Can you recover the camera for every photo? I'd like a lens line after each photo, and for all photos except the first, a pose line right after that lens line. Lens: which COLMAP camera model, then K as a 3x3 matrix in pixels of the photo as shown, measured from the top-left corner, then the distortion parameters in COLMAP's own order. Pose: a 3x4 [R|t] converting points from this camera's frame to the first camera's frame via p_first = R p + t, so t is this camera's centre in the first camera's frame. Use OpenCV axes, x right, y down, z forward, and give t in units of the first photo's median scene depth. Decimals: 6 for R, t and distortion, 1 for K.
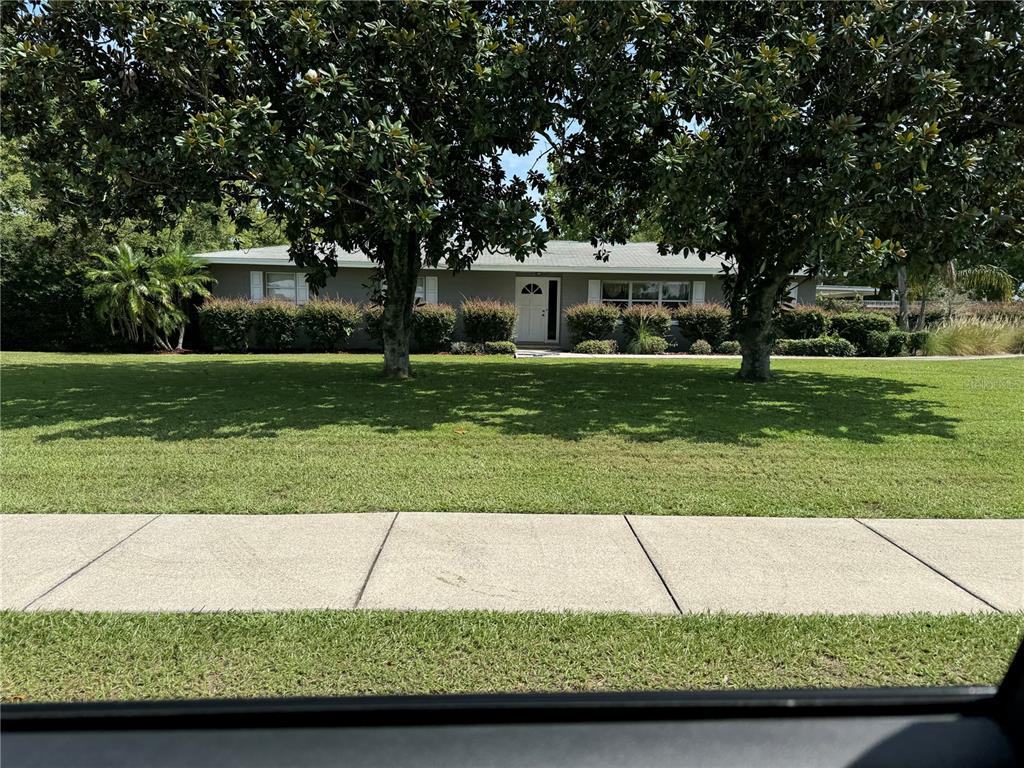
lens RADIAL K [[797.4, 0, 497.2], [0, 797.4, 387.6], [0, 0, 1]] dist [0.123818, -0.181857]
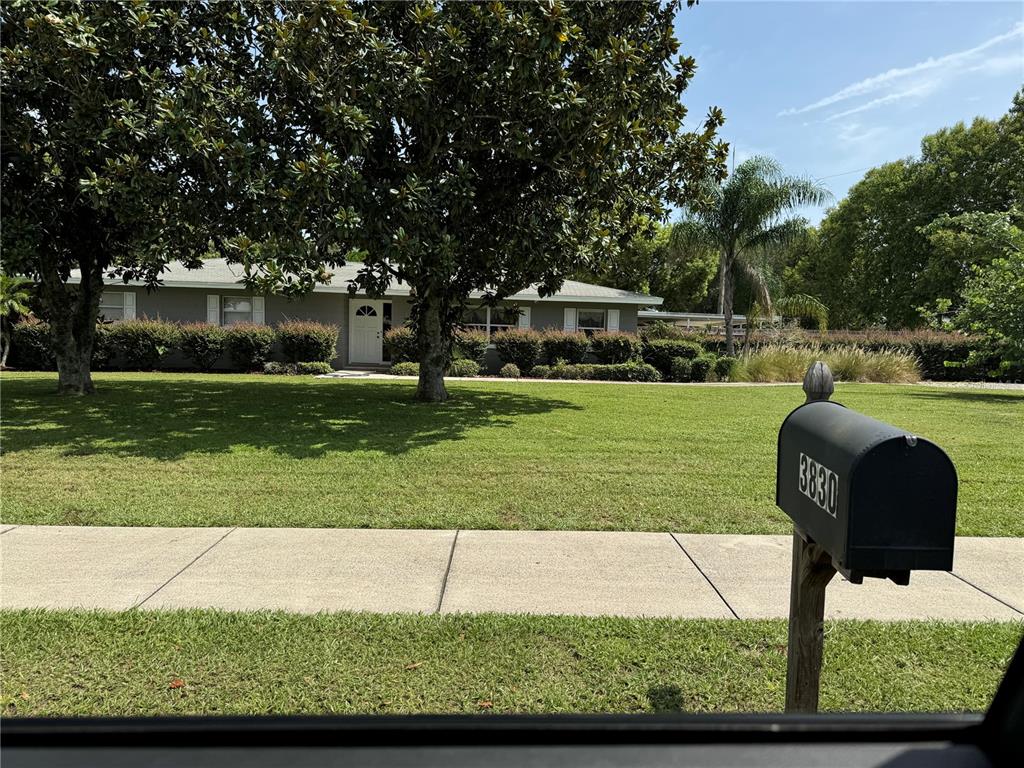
lens RADIAL K [[794.2, 0, 532.3], [0, 794.2, 395.0], [0, 0, 1]] dist [0.116967, -0.204412]
pose [[0.999918, 0.012260, 0.003595, 0.275821], [-0.012182, 0.999707, -0.020921, 0.001646], [-0.003851, 0.020875, 0.999775, -0.011843]]
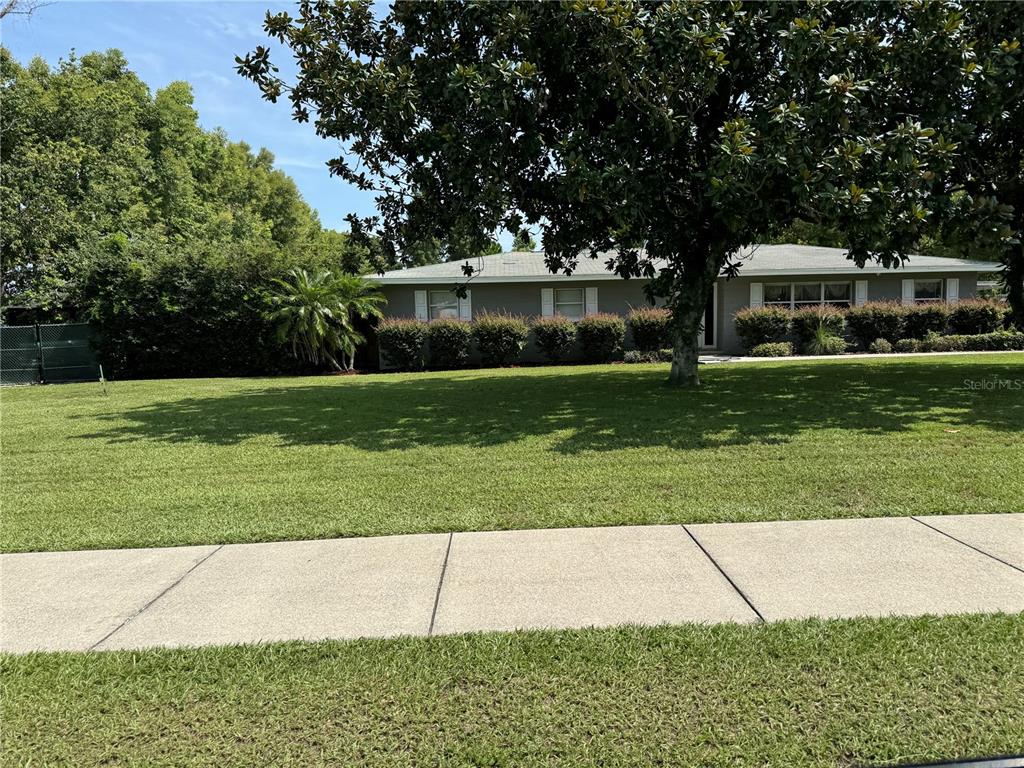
lens RADIAL K [[788.6, 0, 490.8], [0, 788.6, 384.4], [0, 0, 1]] dist [0.235087, -0.395614]
pose [[0.999207, -0.039770, 0.002161, -0.229544], [0.039806, 0.998998, -0.020472, -0.001465], [-0.001345, 0.020542, 0.999788, 0.000292]]
